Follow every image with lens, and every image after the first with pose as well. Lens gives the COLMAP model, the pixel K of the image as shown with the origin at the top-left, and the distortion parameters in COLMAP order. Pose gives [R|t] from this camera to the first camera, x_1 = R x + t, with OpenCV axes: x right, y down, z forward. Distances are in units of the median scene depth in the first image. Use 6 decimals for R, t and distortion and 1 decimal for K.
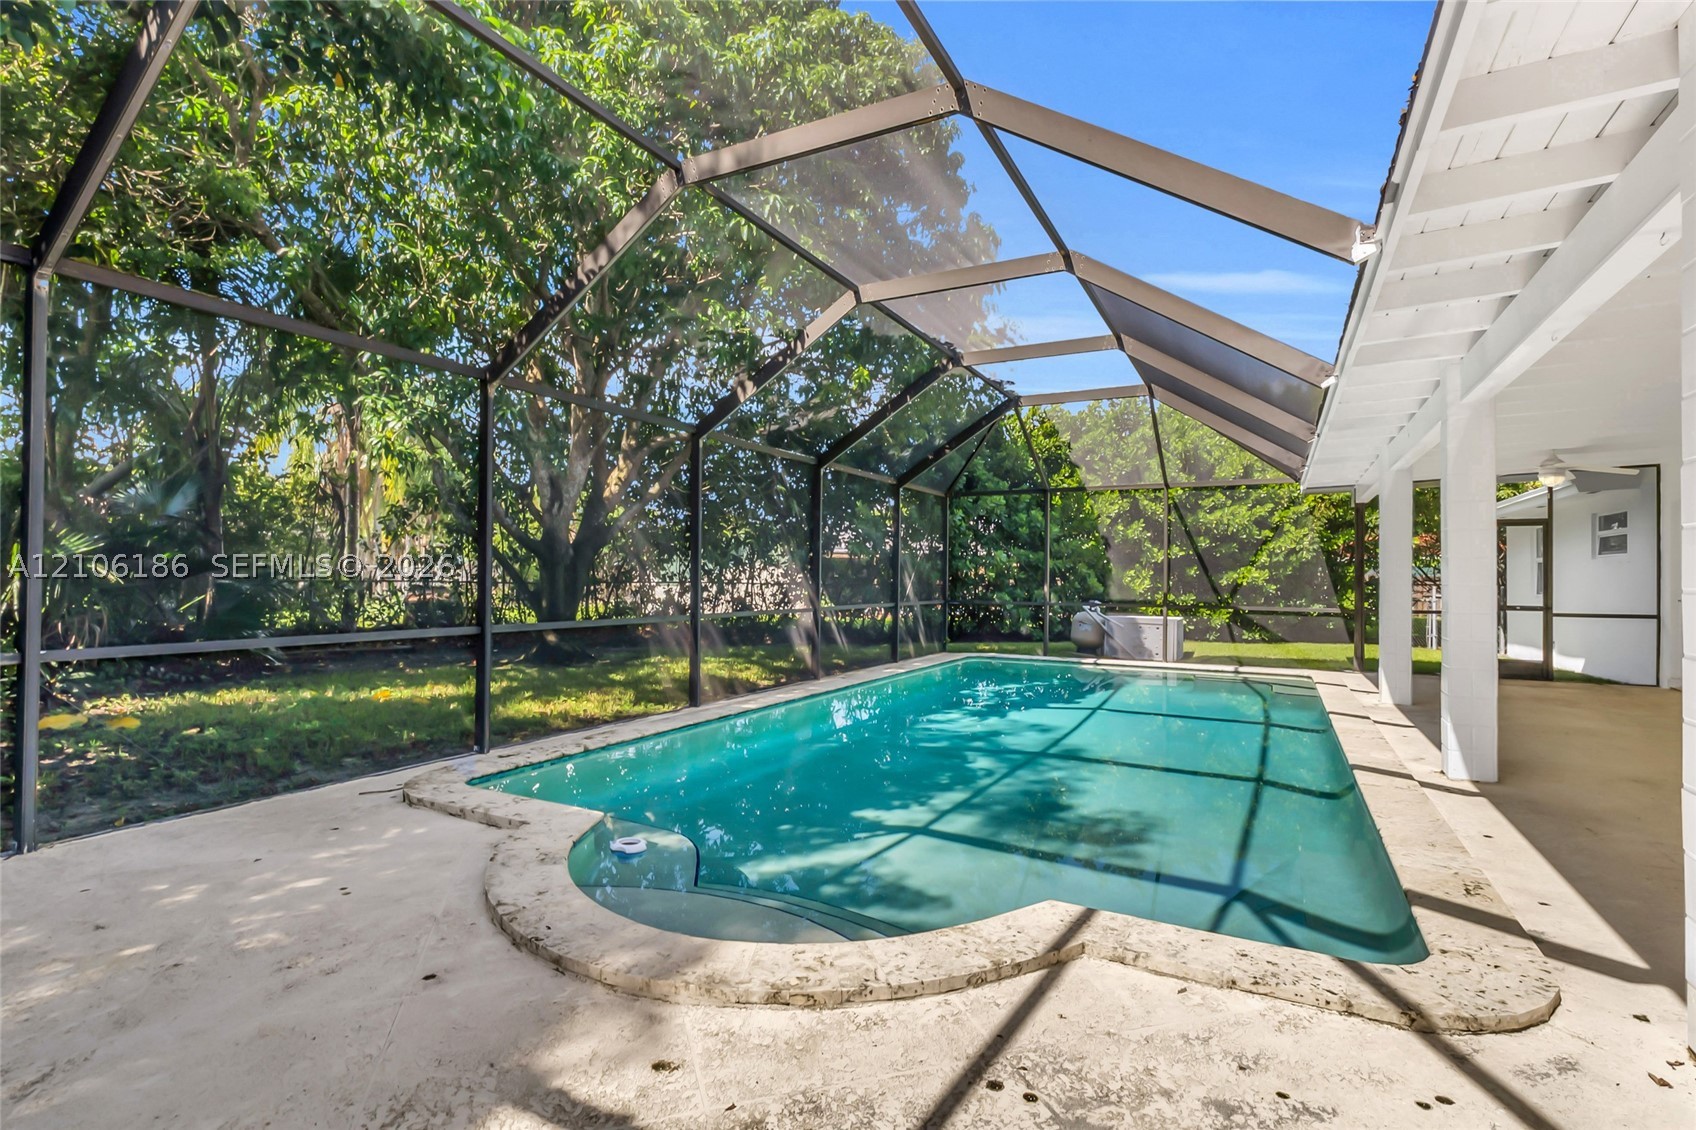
lens RADIAL K [[817.6, 0, 814.8], [0, 817.6, 568.4], [0, 0, 1]] dist [0.000725, -0.000605]
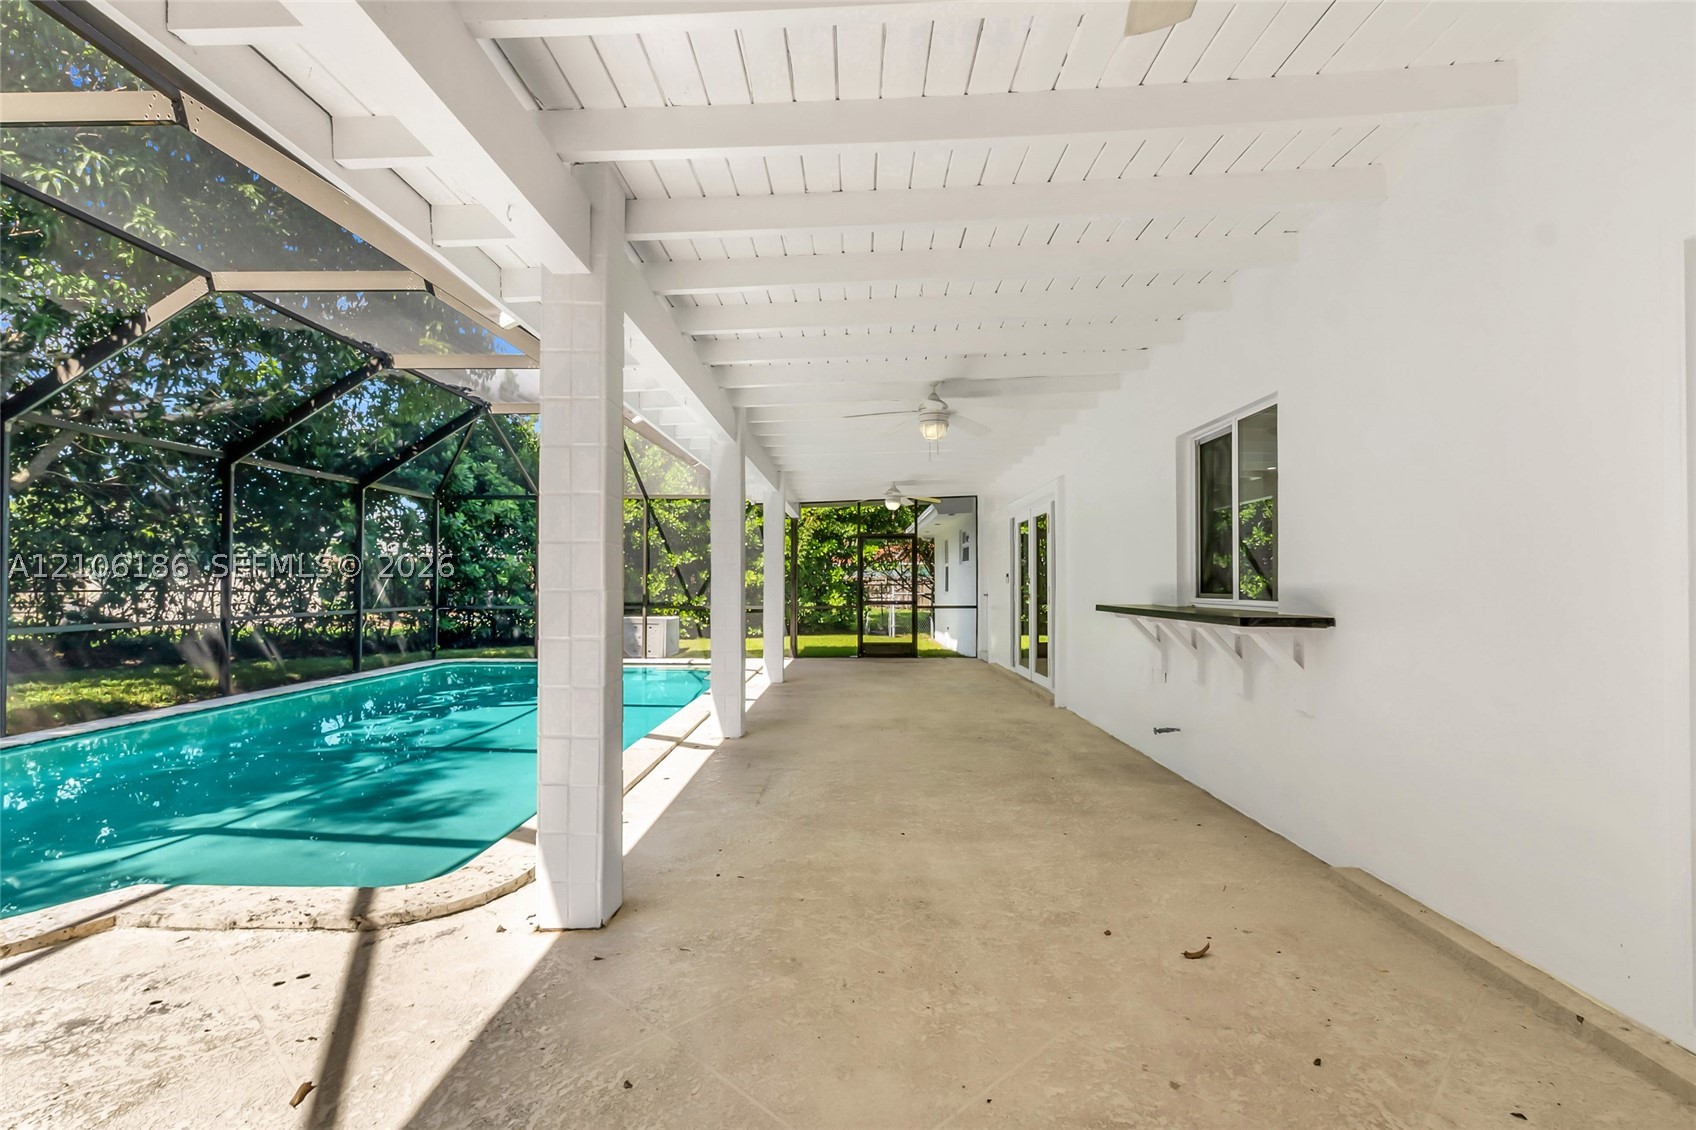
lens RADIAL K [[817.6, 0, 814.8], [0, 817.6, 568.4], [0, 0, 1]] dist [0.000725, -0.000605]
pose [[0.885692, -0.000021, 0.464273, 0.616887], [0.002069, 0.999990, -0.003902, -0.005487], [-0.464268, 0.004416, 0.885684, -0.396642]]
